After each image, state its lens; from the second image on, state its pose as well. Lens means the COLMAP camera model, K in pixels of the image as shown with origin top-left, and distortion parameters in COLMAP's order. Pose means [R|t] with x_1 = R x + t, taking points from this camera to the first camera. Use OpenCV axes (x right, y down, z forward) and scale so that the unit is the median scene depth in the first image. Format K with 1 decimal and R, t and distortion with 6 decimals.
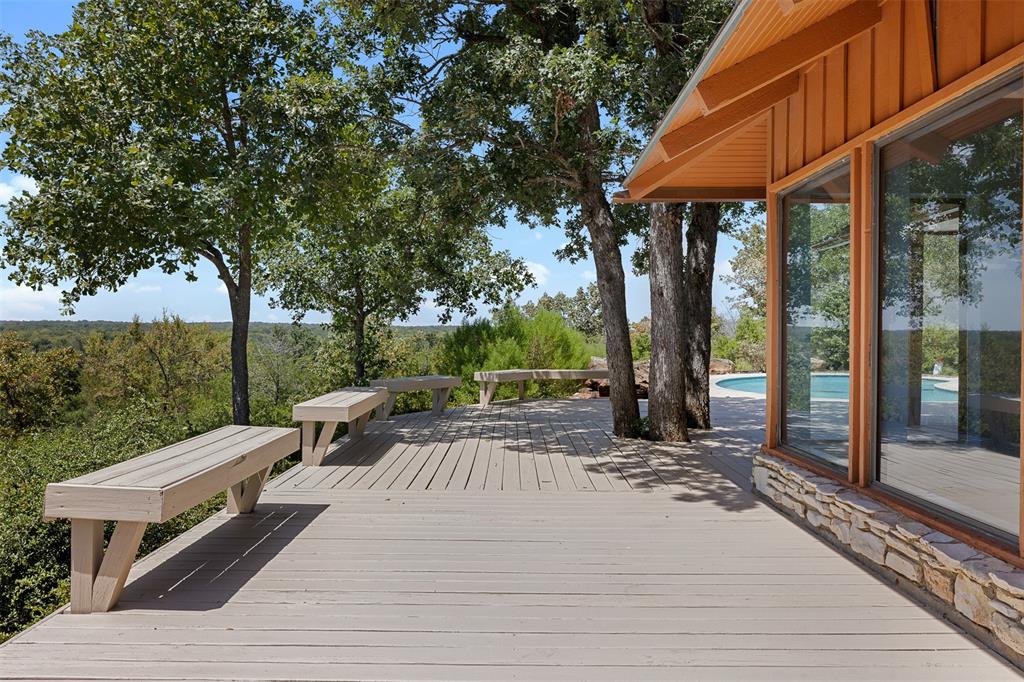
lens RADIAL K [[752.3, 0, 510.8], [0, 752.3, 336.0], [0, 0, 1]] dist [0.001169, 0.002631]
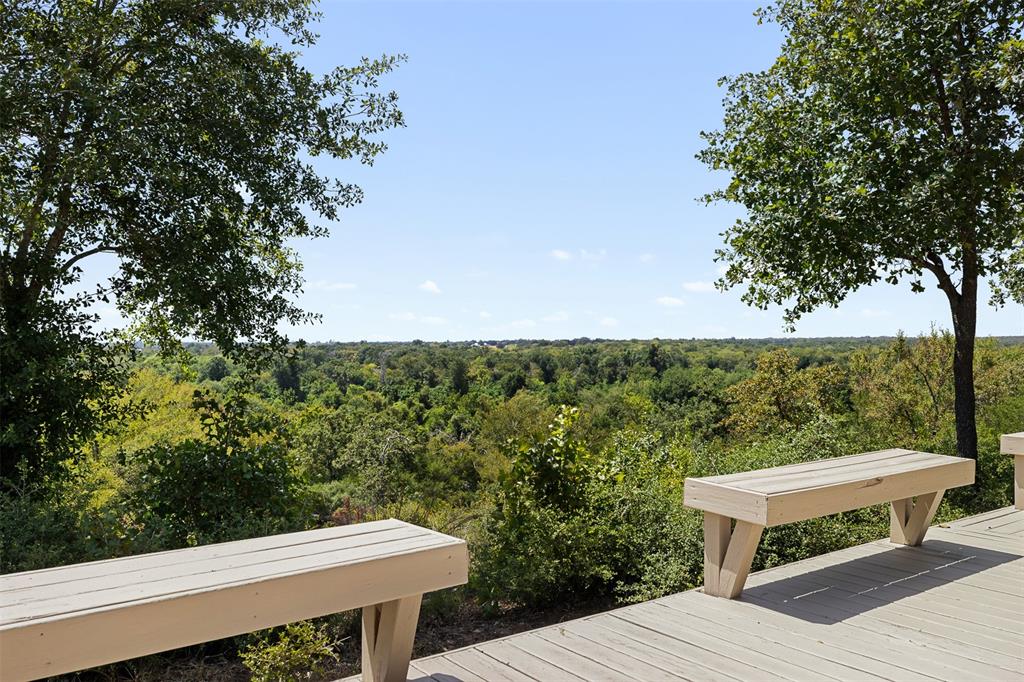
lens RADIAL K [[842.2, 0, 511.7], [0, 842.2, 345.8], [0, 0, 1]] dist [0.000896, 0.006717]
pose [[0.610596, -0.006880, -0.791912, 0.095013], [0.000291, 0.999964, -0.008463, 0.000215], [0.791942, 0.004936, 0.610576, -0.007979]]
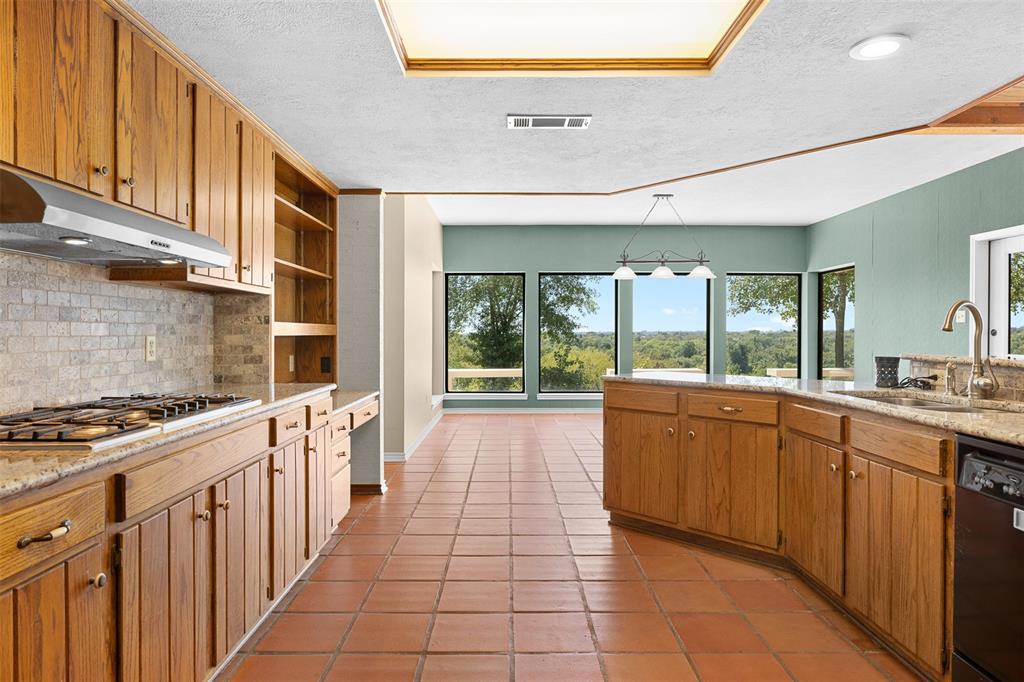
lens RADIAL K [[612.8, 0, 510.4], [0, 612.8, 340.7], [0, 0, 1]] dist [0.000029, -0.000005]
pose [[0.010411, -0.001549, -0.999945, 1.423434], [0.009203, 0.999957, -0.001453, 0.008150], [0.999903, -0.009187, 0.010424, 0.125374]]
